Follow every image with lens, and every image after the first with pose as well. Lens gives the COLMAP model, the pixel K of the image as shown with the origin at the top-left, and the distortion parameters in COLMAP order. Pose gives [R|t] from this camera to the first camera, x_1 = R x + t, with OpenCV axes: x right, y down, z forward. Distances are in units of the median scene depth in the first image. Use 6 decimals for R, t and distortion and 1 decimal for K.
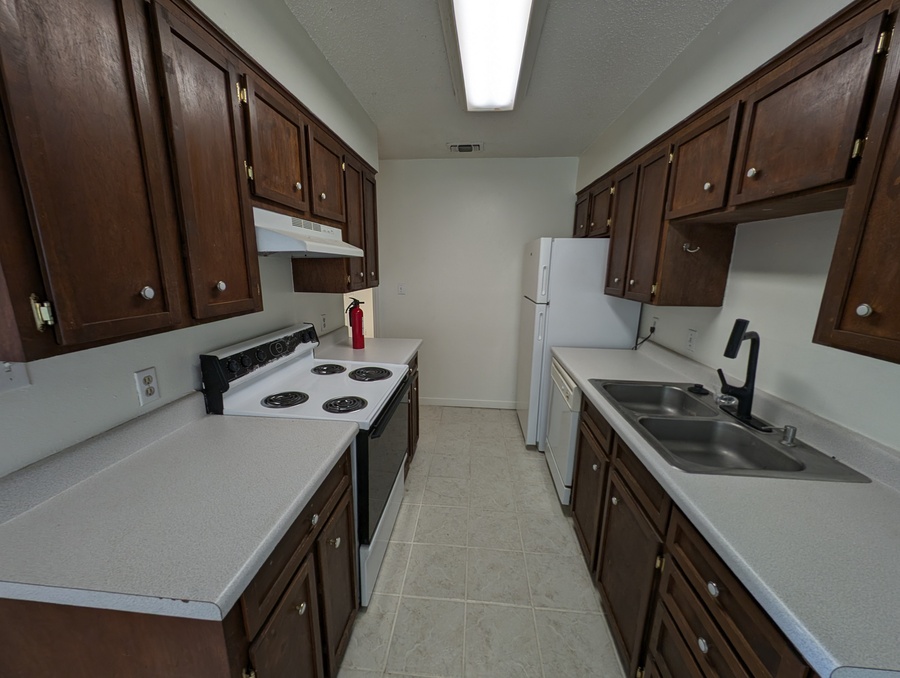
lens RADIAL K [[339.8, 0, 452.0], [0, 339.8, 340.6], [0, 0, 1]] dist [0.002829, -0.002035]
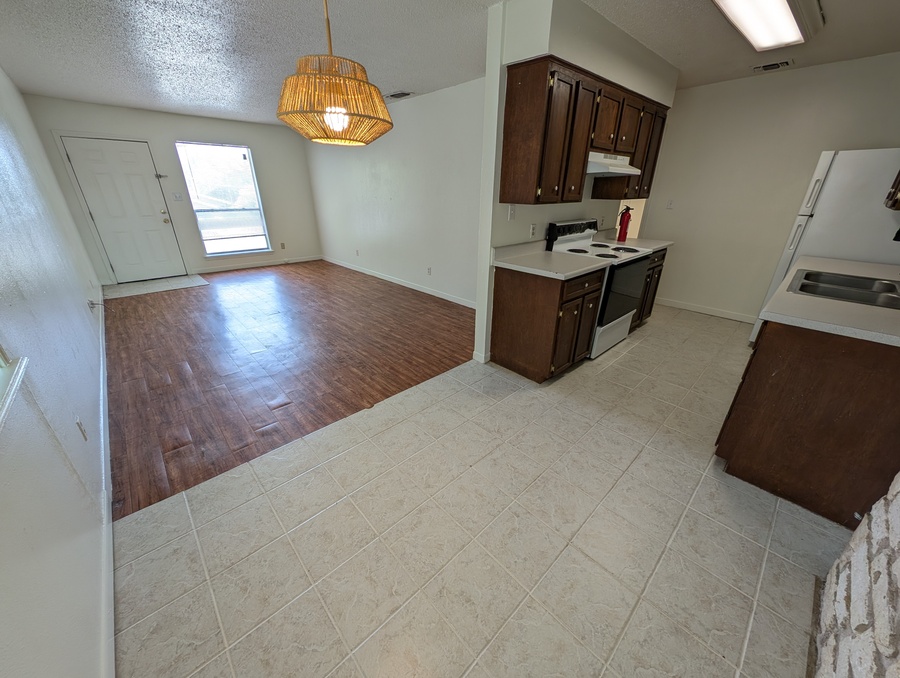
lens RADIAL K [[339.8, 0, 450.9], [0, 339.8, 342.3], [0, 0, 1]] dist [0.002829, -0.002035]
pose [[0.735961, 0.269169, -0.621216, 0.349175], [-0.139627, 0.958188, 0.249760, 0.279343], [0.662469, -0.097076, 0.742772, -1.028177]]
